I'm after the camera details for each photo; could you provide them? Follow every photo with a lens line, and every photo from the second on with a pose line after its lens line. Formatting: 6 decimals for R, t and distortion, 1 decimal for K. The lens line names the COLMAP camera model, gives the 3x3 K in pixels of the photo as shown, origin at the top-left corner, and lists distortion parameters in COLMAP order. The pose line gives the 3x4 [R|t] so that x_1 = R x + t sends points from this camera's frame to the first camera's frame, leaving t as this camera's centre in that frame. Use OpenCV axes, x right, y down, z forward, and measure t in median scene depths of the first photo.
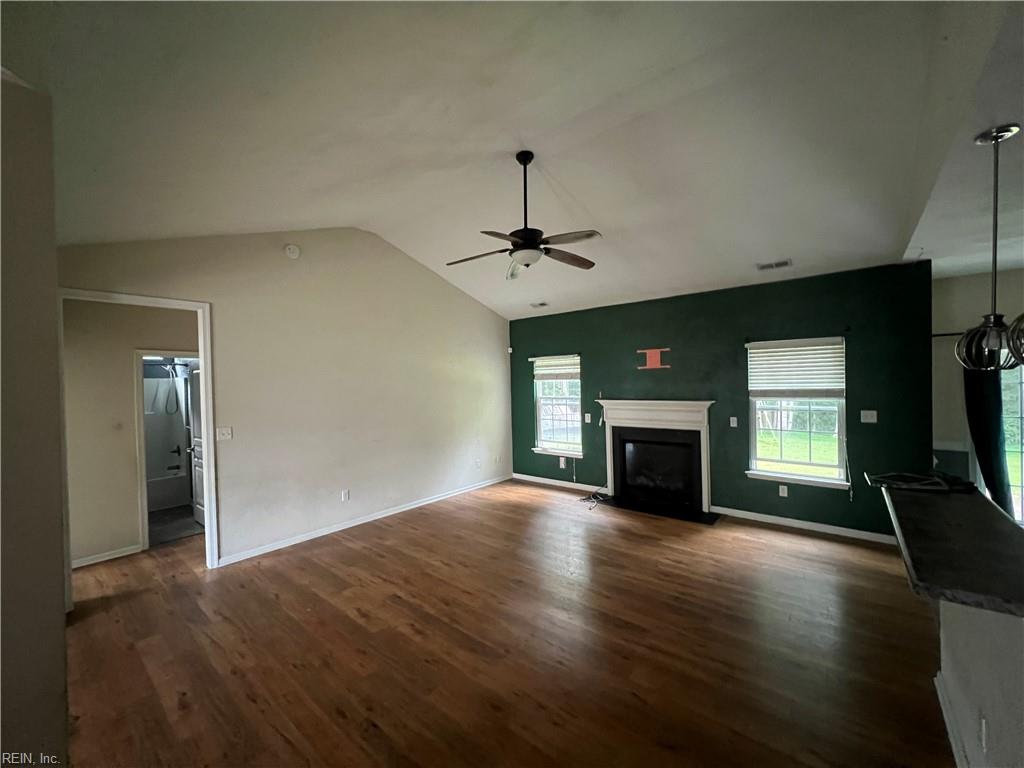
lens RADIAL K [[414.3, 0, 512.0], [0, 414.3, 384.0], [0, 0, 1]] dist [0.000455, 0.000003]
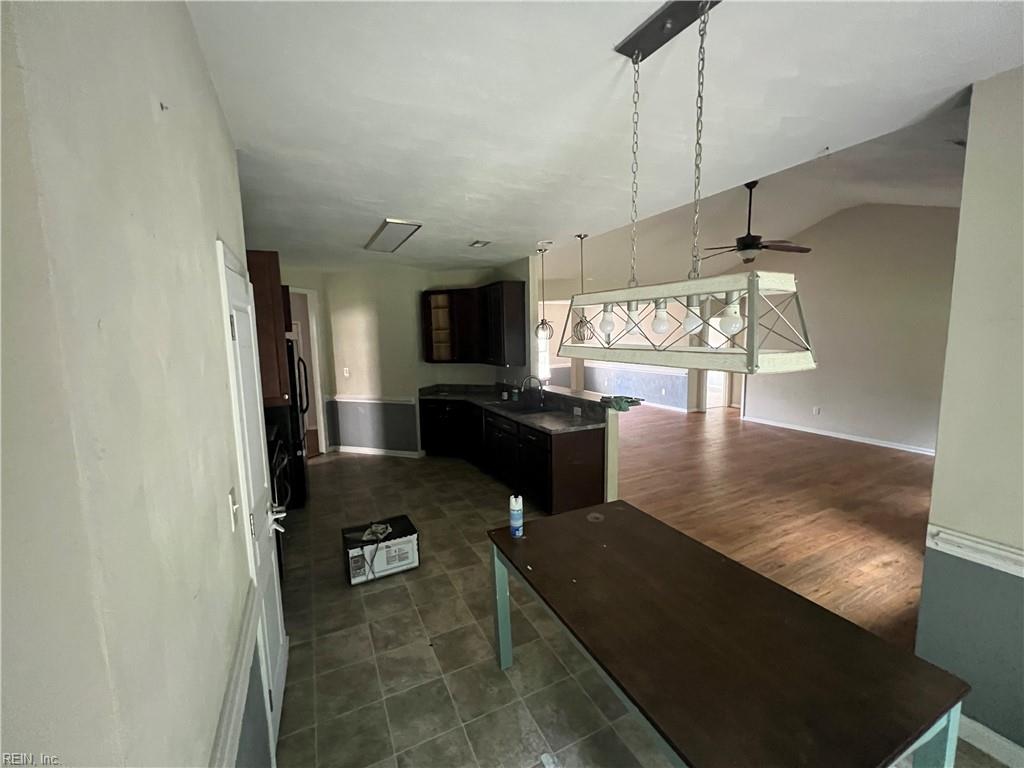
lens RADIAL K [[414.3, 0, 512.0], [0, 414.3, 384.0], [0, 0, 1]] dist [0.000455, 0.000003]
pose [[-0.404993, 0.134729, -0.904339, 1.666069], [0.013325, 0.989848, 0.141501, -0.053537], [0.914222, 0.045257, -0.402677, 0.772664]]
